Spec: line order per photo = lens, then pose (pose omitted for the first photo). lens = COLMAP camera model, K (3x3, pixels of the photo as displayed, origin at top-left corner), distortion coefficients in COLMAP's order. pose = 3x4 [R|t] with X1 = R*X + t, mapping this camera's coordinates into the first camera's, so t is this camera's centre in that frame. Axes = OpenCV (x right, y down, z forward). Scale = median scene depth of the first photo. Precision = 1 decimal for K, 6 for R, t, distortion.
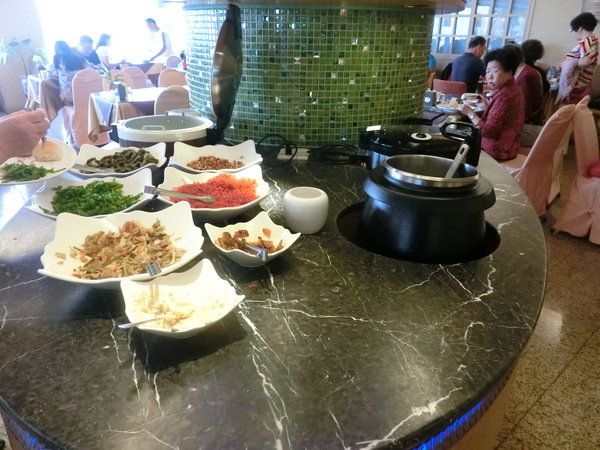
lens RADIAL K [[441.4, 0, 300.0], [0, 441.4, 225.0], [0, 0, 1]] dist [-0.017194, -0.004083]
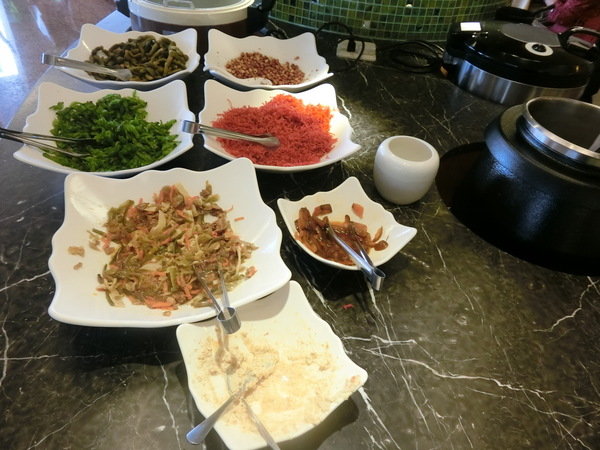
lens RADIAL K [[441.4, 0, 300.0], [0, 441.4, 225.0], [0, 0, 1]] dist [-0.017194, -0.004083]
pose [[0.996728, 0.079290, 0.015705, -0.179143], [-0.080295, 0.948945, 0.305052, -0.173039], [0.009285, -0.305315, 0.952206, 0.306634]]
